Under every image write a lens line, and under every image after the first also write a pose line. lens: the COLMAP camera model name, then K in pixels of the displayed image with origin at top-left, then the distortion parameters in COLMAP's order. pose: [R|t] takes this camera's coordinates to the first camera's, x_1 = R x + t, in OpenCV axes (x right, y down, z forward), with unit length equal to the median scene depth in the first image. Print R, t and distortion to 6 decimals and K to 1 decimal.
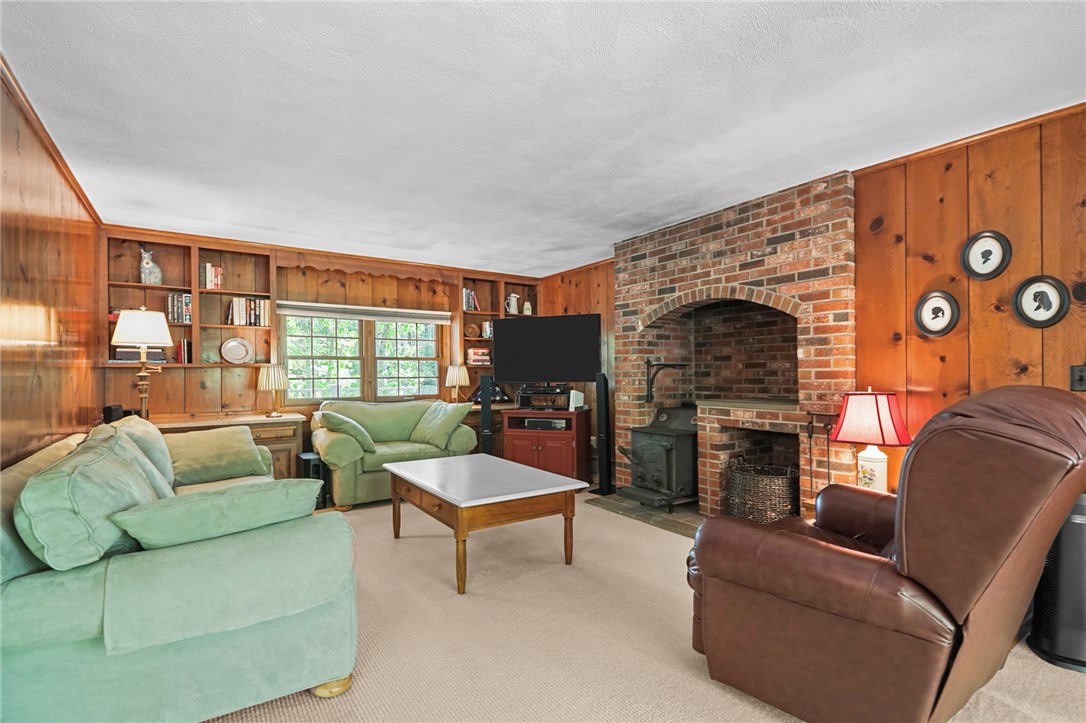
lens RADIAL K [[503.4, 0, 535.4], [0, 503.4, 378.4], [0, 0, 1]] dist [-0.010634, -0.000547]
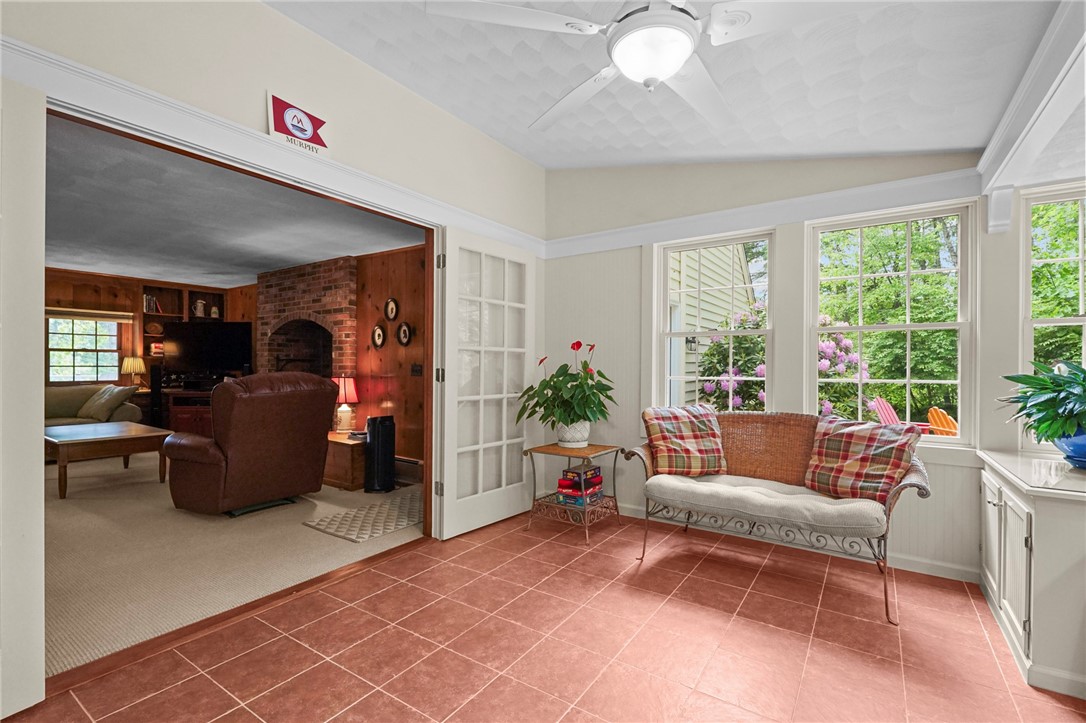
lens RADIAL K [[482.6, 0, 540.8], [0, 482.6, 371.0], [0, 0, 1]] dist [-0.003555, -0.000396]
pose [[0.925671, 0.009549, 0.378208, 0.401391], [-0.010021, 0.999950, -0.000720, 0.000491], [-0.378196, -0.003123, 0.925720, -0.593939]]
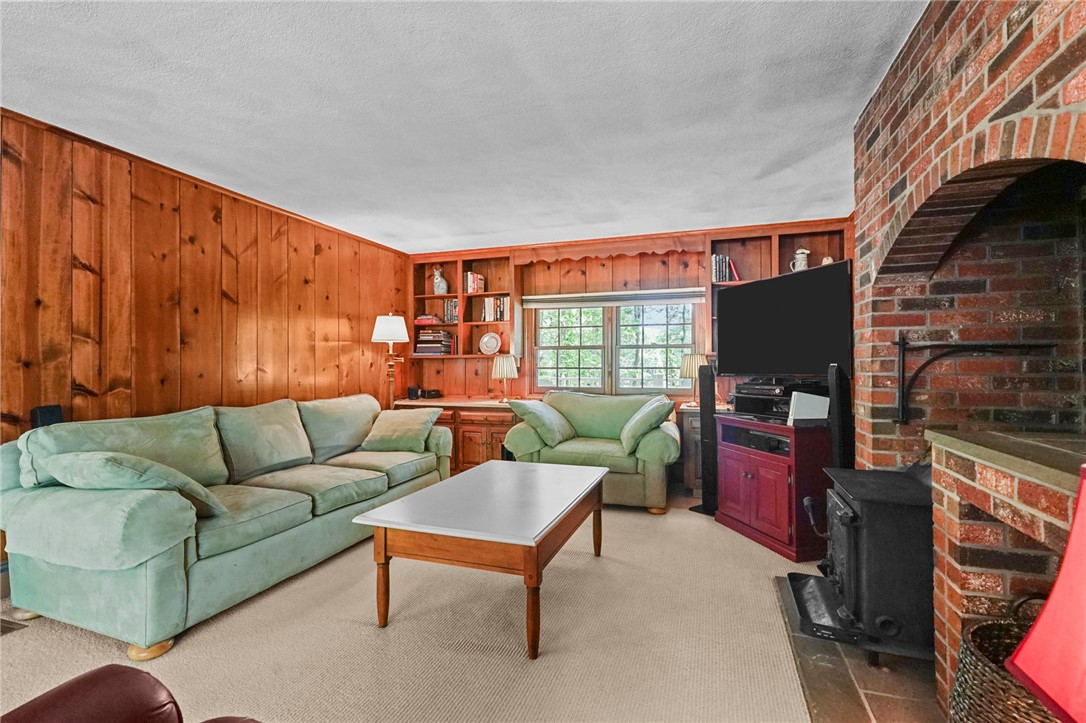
lens RADIAL K [[490.5, 0, 545.5], [0, 490.5, 366.2], [0, 0, 1]] dist [-0.001285, -0.000987]
pose [[0.604920, 0.007517, -0.796251, 0.393936], [-0.007709, 0.999964, 0.003584, -0.007375], [0.796249, 0.003970, 0.604956, 0.422613]]
